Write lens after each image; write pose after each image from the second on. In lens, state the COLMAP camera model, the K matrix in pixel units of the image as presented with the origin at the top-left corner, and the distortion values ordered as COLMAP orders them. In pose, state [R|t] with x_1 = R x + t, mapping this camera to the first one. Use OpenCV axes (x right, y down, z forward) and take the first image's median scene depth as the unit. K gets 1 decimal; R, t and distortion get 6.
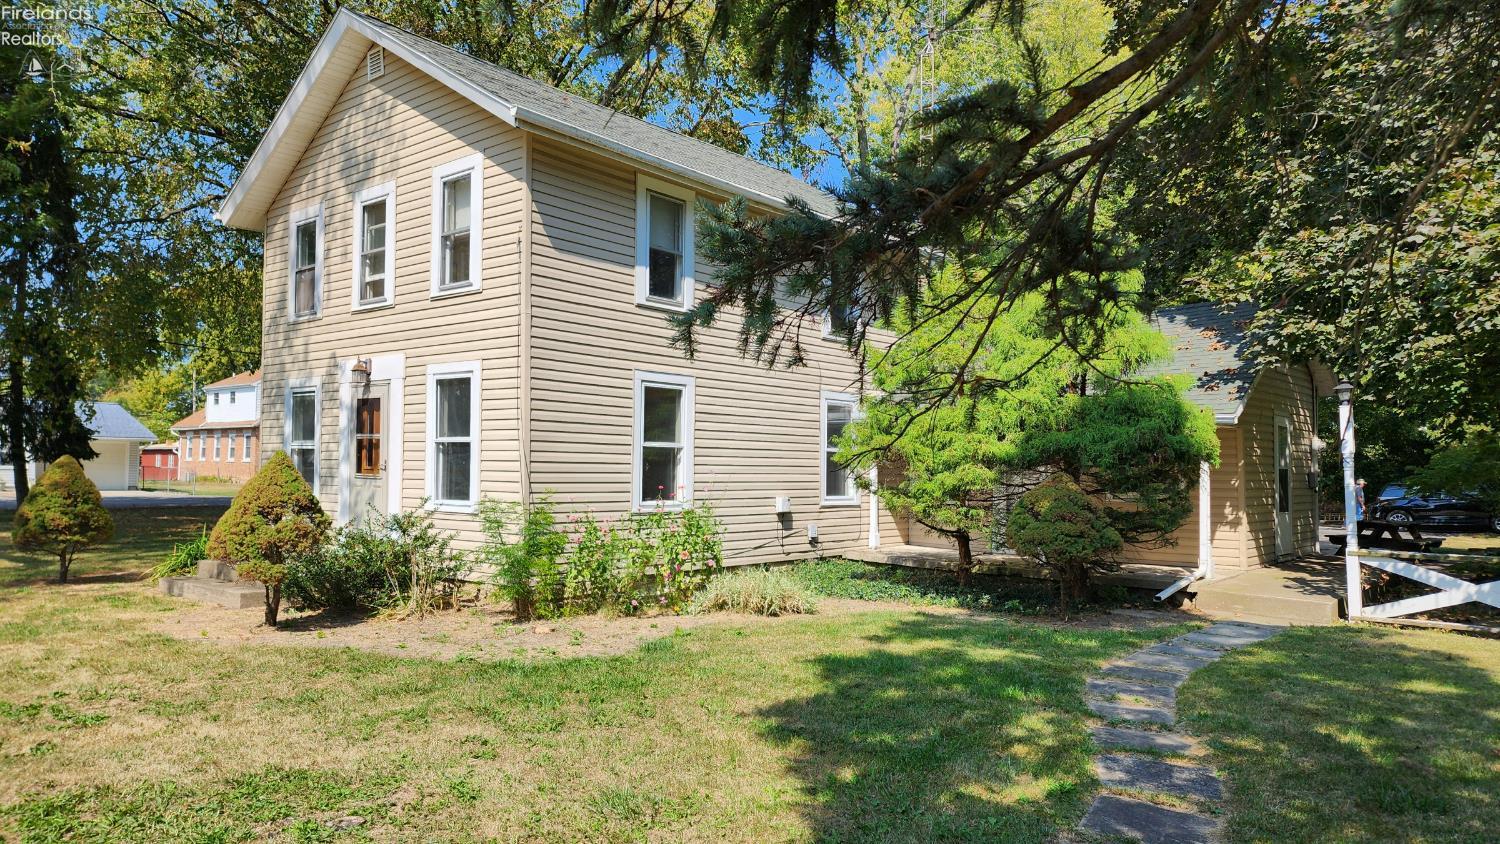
lens RADIAL K [[972.9, 0, 750.0], [0, 972.9, 422.0], [0, 0, 1]] dist [0.004436, 0.001197]
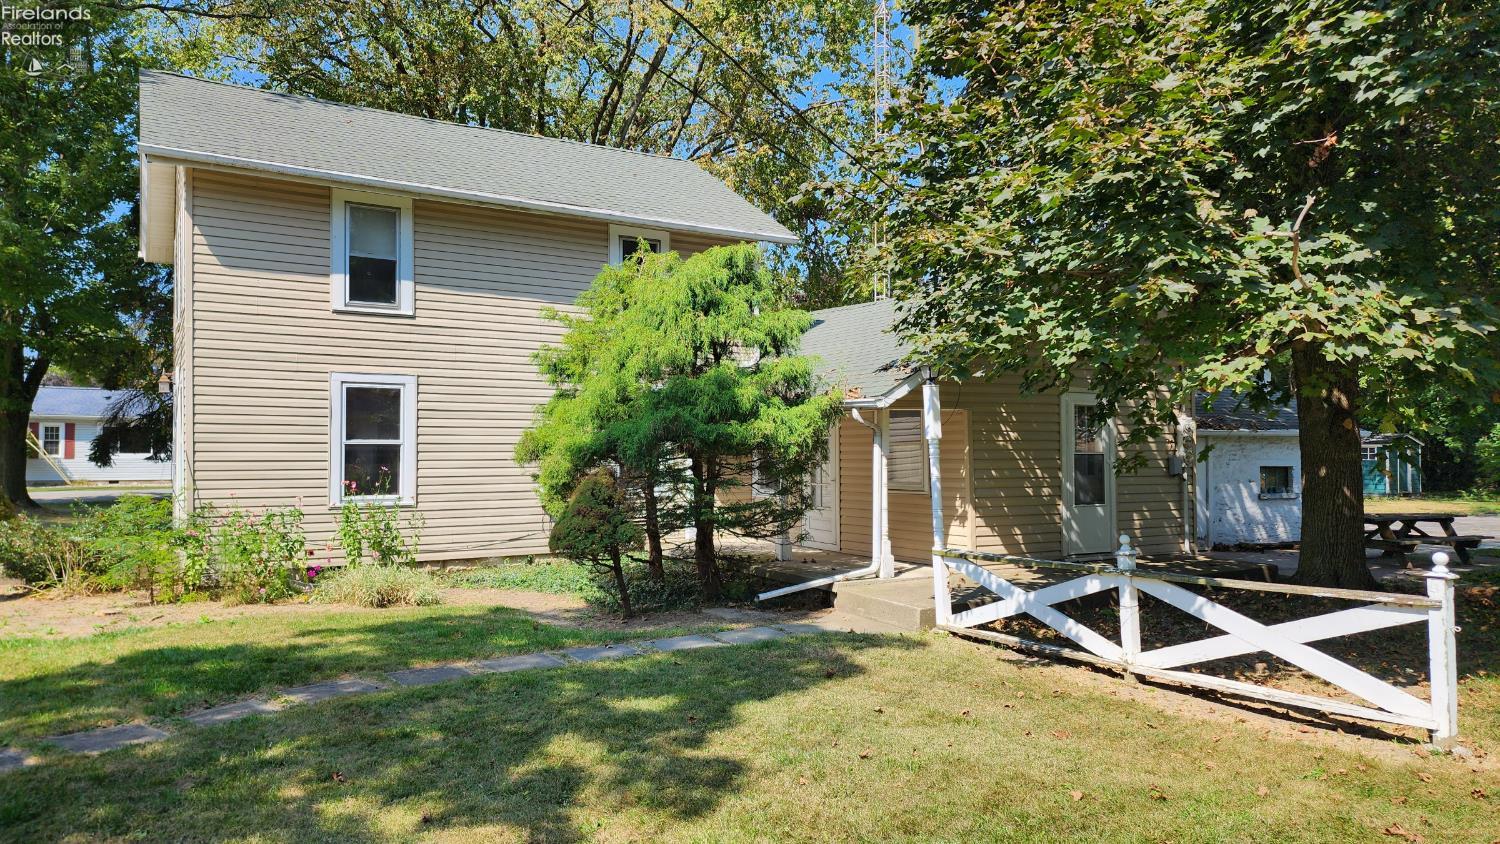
lens RADIAL K [[972.9, 0, 750.0], [0, 972.9, 422.0], [0, 0, 1]] dist [0.004436, 0.001197]
pose [[0.946308, -0.031279, -0.321748, 0.643776], [0.032047, 0.999482, -0.002912, 0.017638], [0.321673, -0.007556, 0.946821, 0.137487]]
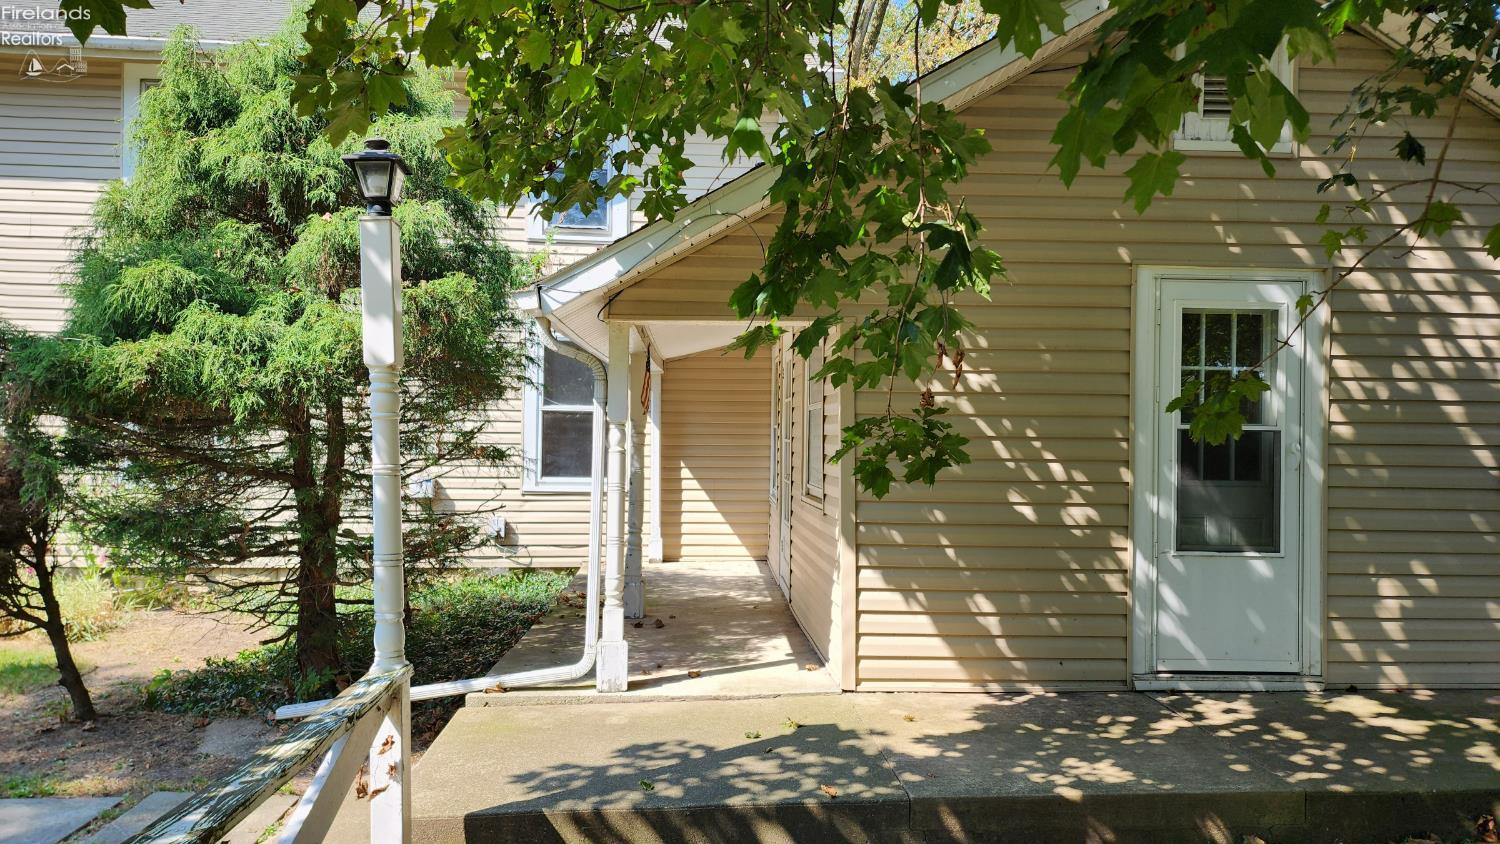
lens RADIAL K [[972.9, 0, 750.0], [0, 972.9, 422.0], [0, 0, 1]] dist [0.004436, 0.001197]
pose [[0.698980, -0.016861, -0.714942, 0.810722], [0.024918, 0.999689, 0.000785, 0.051980], [0.714707, -0.018364, 0.699183, 0.793662]]
